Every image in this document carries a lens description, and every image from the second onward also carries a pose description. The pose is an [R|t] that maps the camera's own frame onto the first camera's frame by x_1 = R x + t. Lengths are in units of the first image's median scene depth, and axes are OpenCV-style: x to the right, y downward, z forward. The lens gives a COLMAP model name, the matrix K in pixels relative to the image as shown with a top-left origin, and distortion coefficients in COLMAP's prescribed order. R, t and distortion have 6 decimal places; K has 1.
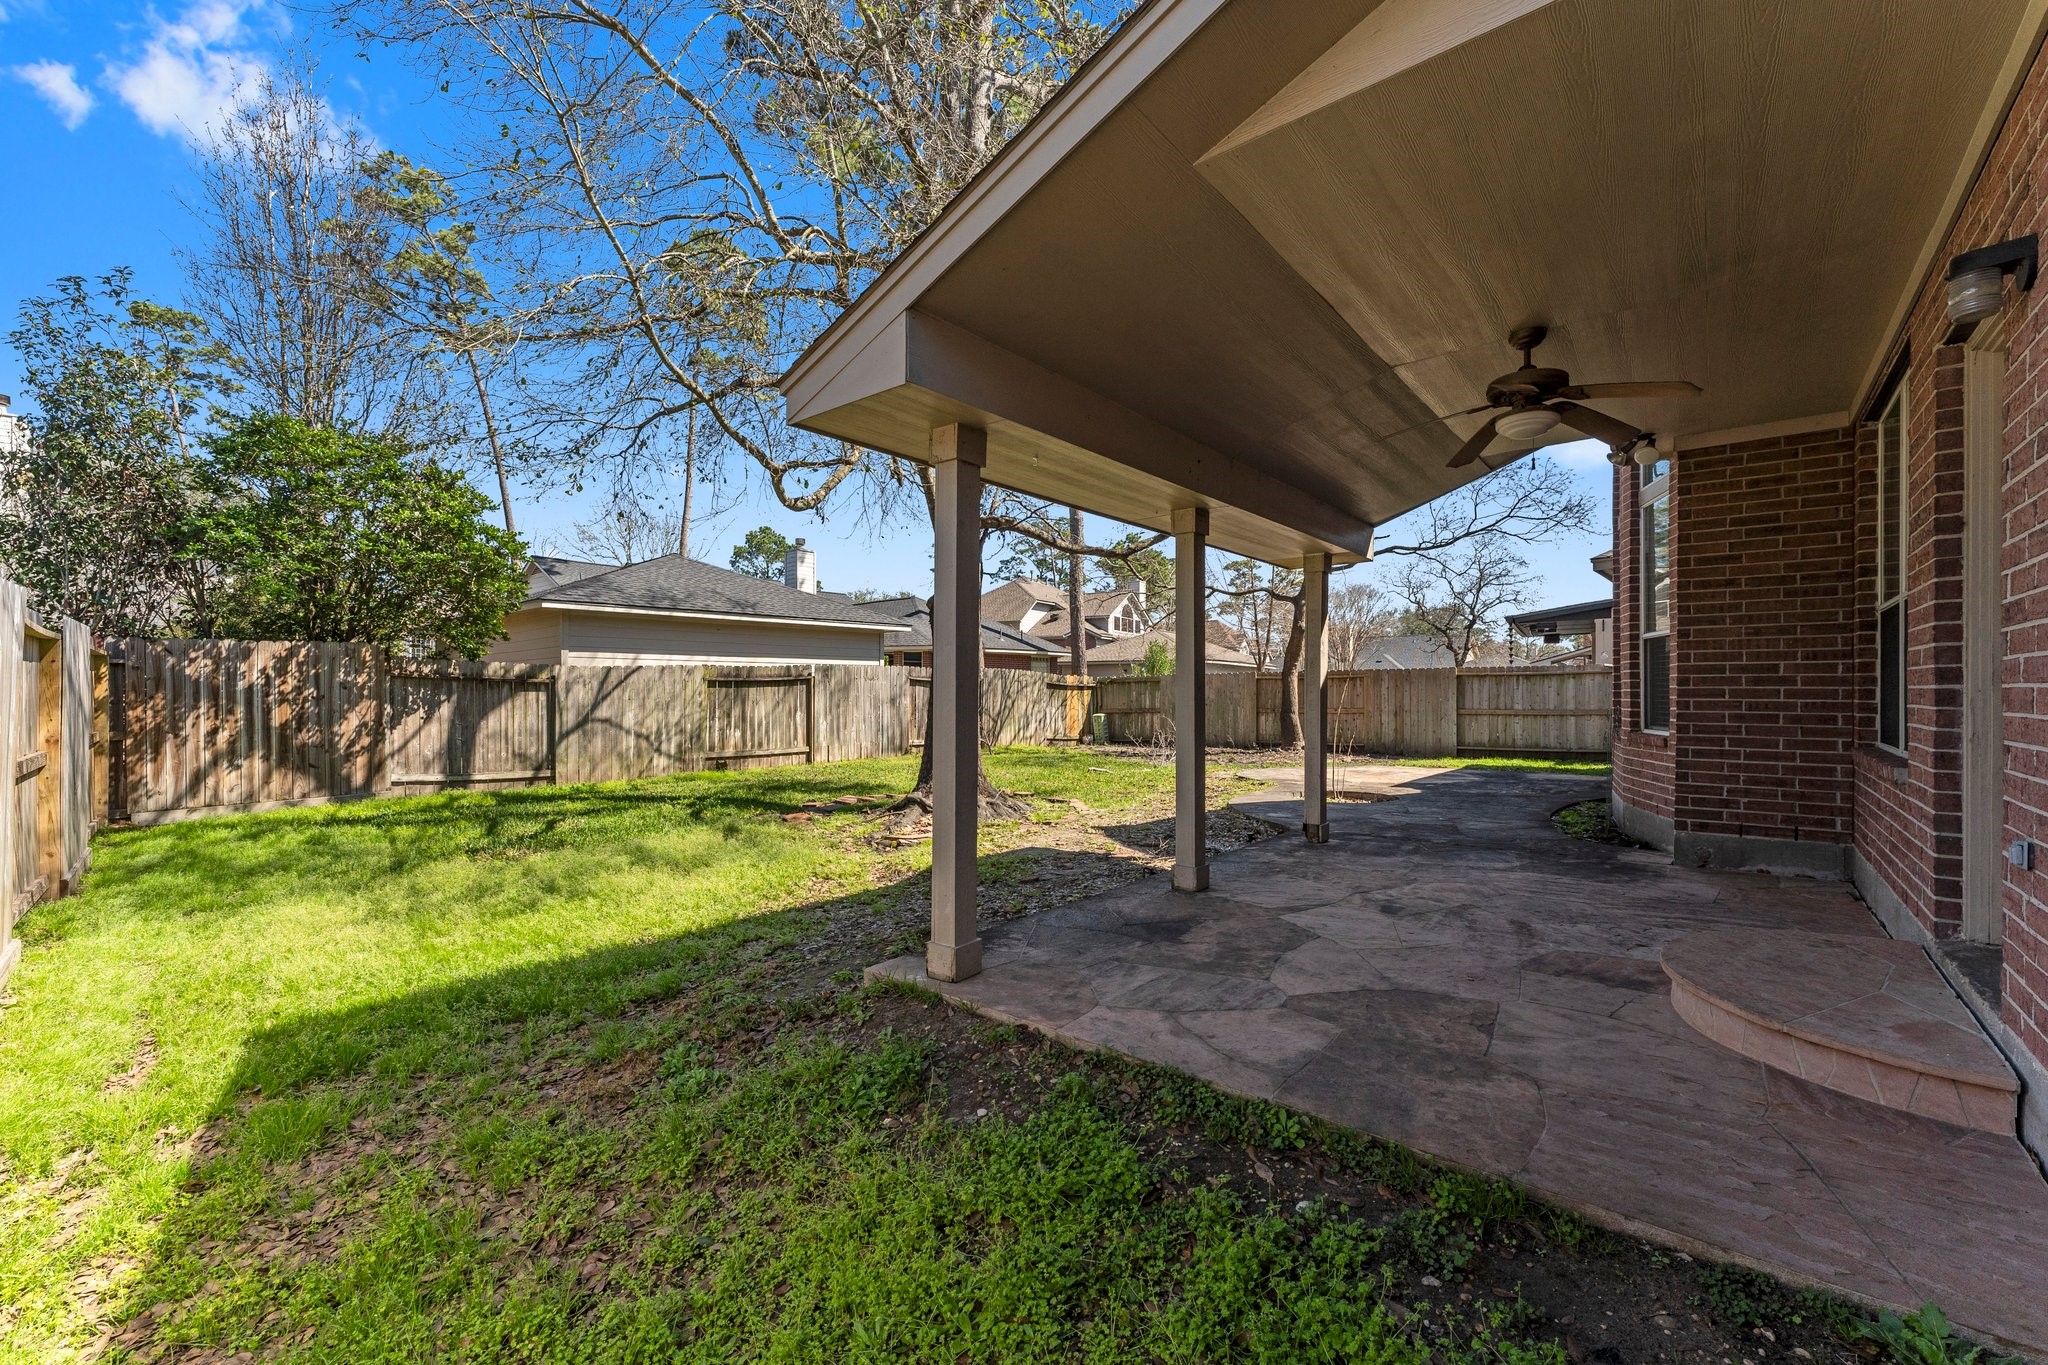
lens RADIAL K [[807.1, 0, 1023.6], [0, 807.1, 686.5], [0, 0, 1]] dist [0.001716, 0.000139]
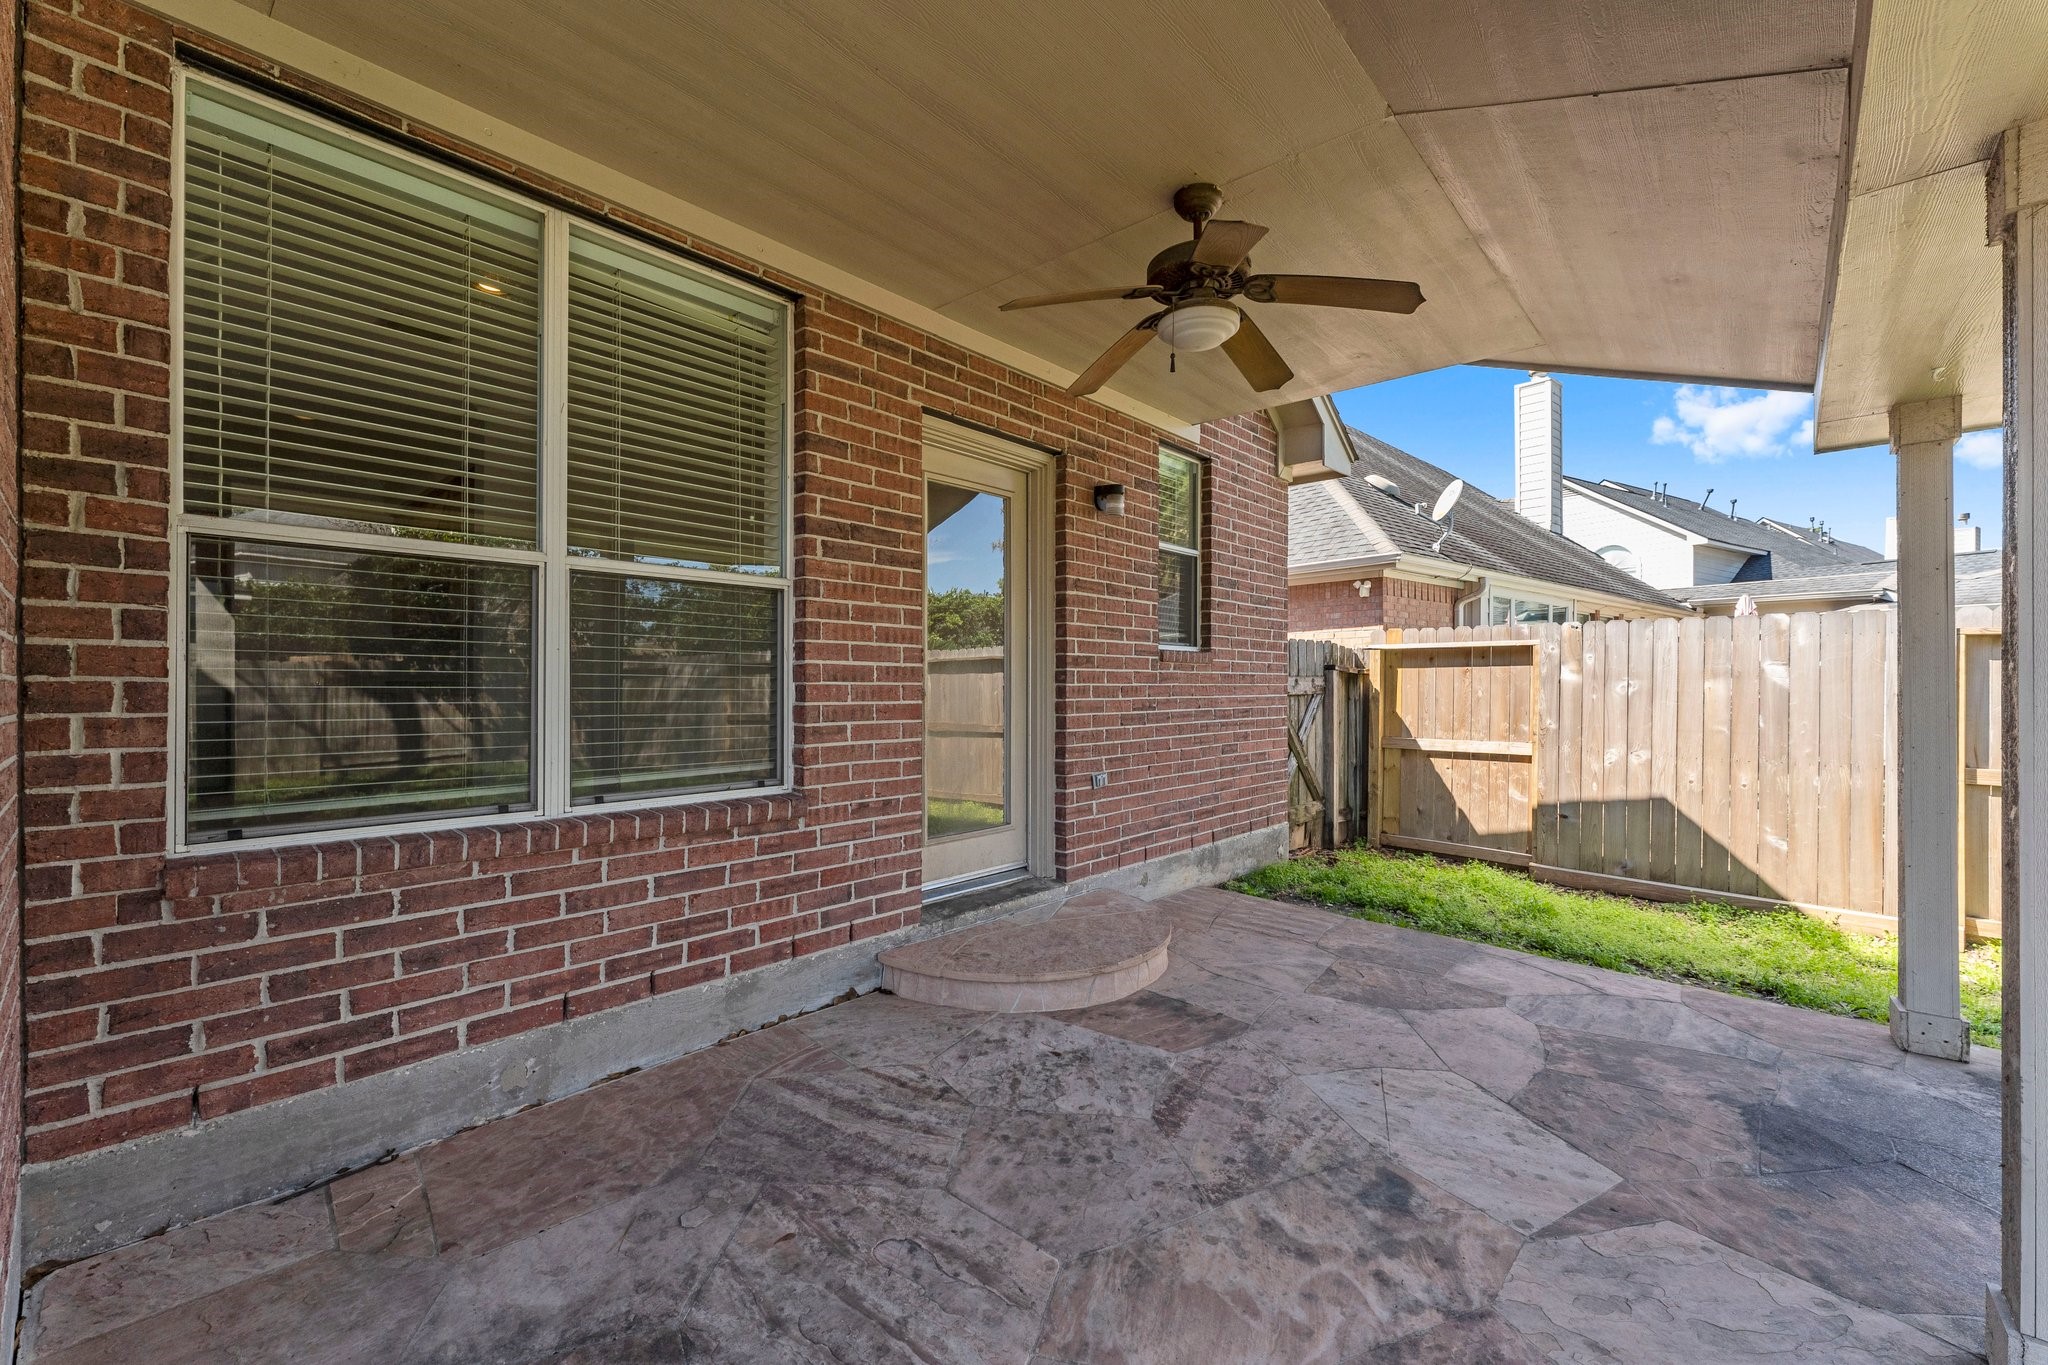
lens RADIAL K [[807.1, 0, 1024.4], [0, 807.1, 686.2], [0, 0, 1]] dist [0.001716, 0.000139]
pose [[-0.999322, -0.004066, 0.036588, 0.843396], [-0.004212, 0.999983, -0.003919, -0.016302], [-0.036572, -0.004071, -0.999323, 1.916263]]
